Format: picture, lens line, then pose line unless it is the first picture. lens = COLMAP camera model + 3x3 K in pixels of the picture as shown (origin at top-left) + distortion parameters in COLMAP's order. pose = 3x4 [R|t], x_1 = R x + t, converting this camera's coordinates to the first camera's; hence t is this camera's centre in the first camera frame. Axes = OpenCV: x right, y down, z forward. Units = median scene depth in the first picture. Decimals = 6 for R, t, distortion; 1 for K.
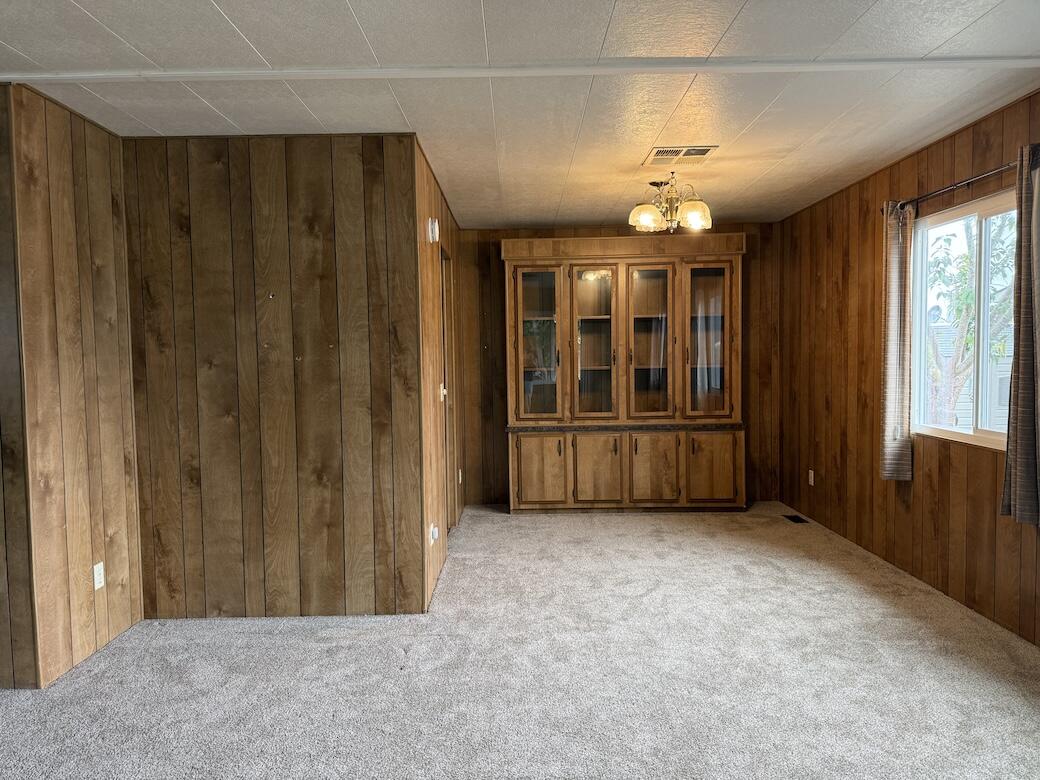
lens RADIAL K [[738.0, 0, 520.0], [0, 738.0, 390.0], [0, 0, 1]] dist [0.055394, -0.001829]
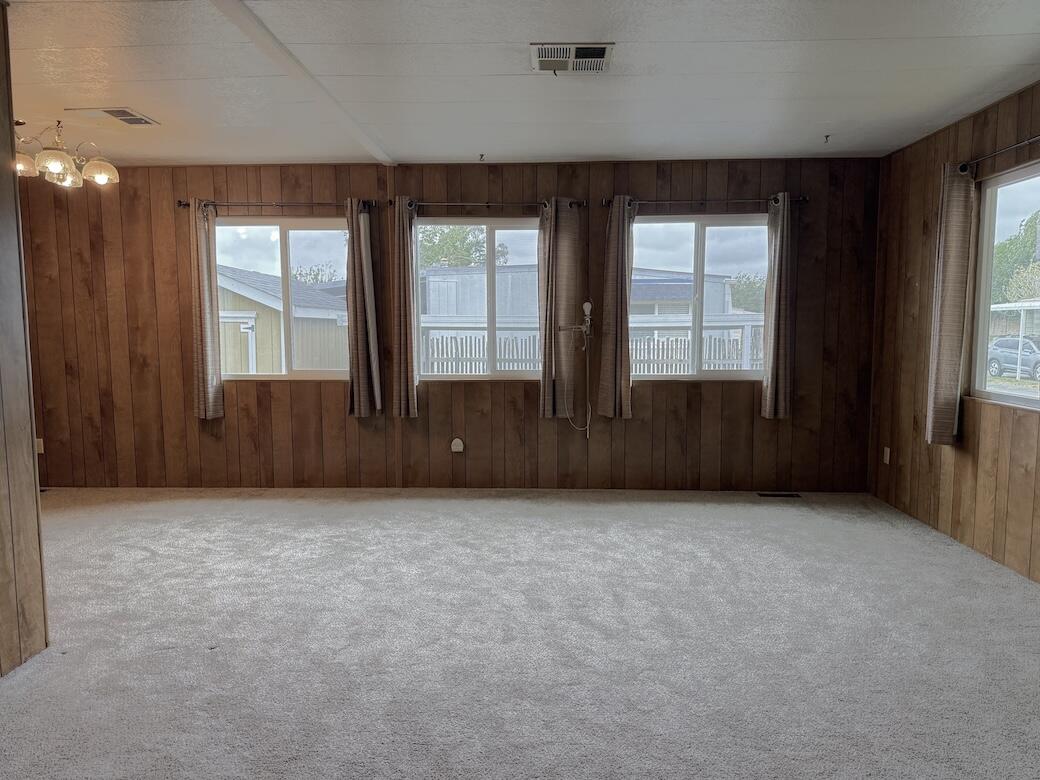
lens RADIAL K [[740.5, 0, 516.9], [0, 740.5, 404.0], [0, 0, 1]] dist [0.051978, -0.005457]
pose [[0.043001, -0.094246, 0.994620, -0.845361], [0.058181, 0.994087, 0.091680, 0.008892], [-0.997379, 0.053926, 0.048230, 0.457936]]
